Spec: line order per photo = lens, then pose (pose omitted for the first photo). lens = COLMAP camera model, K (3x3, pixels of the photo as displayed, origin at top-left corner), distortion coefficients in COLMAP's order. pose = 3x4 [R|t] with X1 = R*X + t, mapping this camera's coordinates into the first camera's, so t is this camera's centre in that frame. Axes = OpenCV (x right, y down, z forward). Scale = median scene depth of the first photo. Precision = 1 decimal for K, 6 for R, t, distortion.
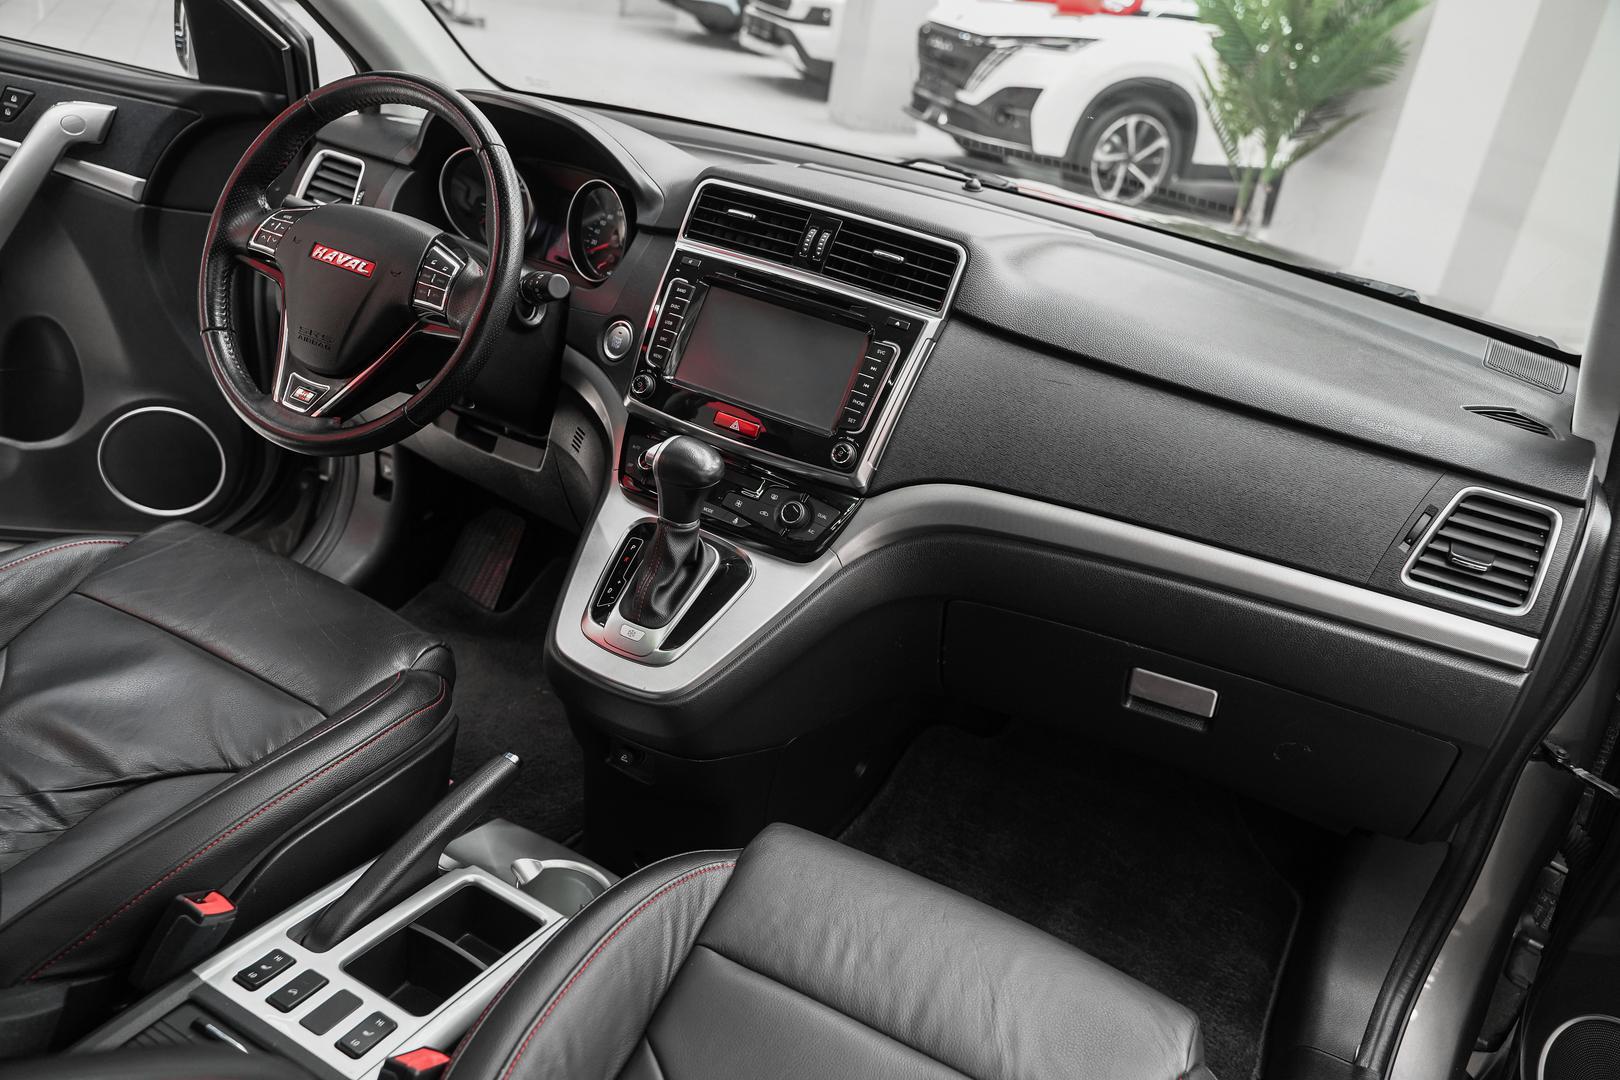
lens RADIAL K [[1298.0, 0, 810.0], [0, 1298.0, 540.0], [0, 0, 1]] dist [-0.002280, -0.011361]
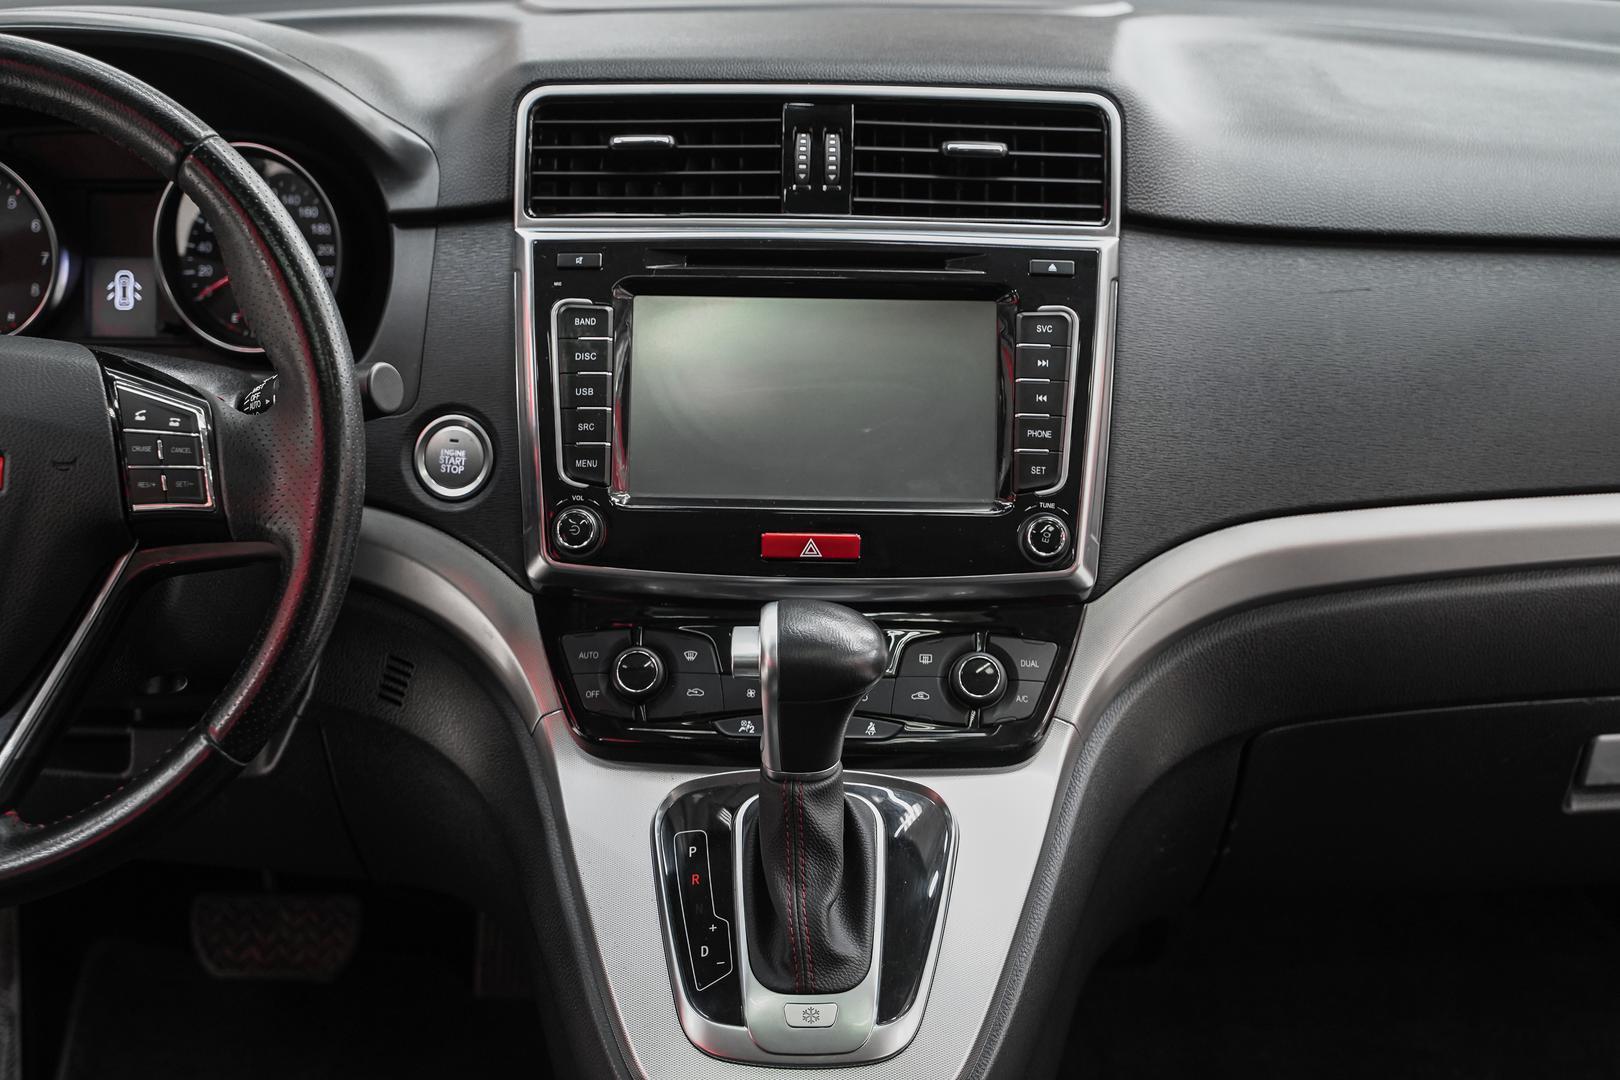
lens RADIAL K [[2672.1, 0, 801.2], [0, 2672.1, 506.7], [0, 0, 1]] dist [0.005287, -0.022875]
pose [[0.879644, -0.304711, 0.365208, -0.428385], [0.313126, 0.948968, 0.037573, -0.142390], [-0.358019, 0.081305, 0.930167, 0.040688]]
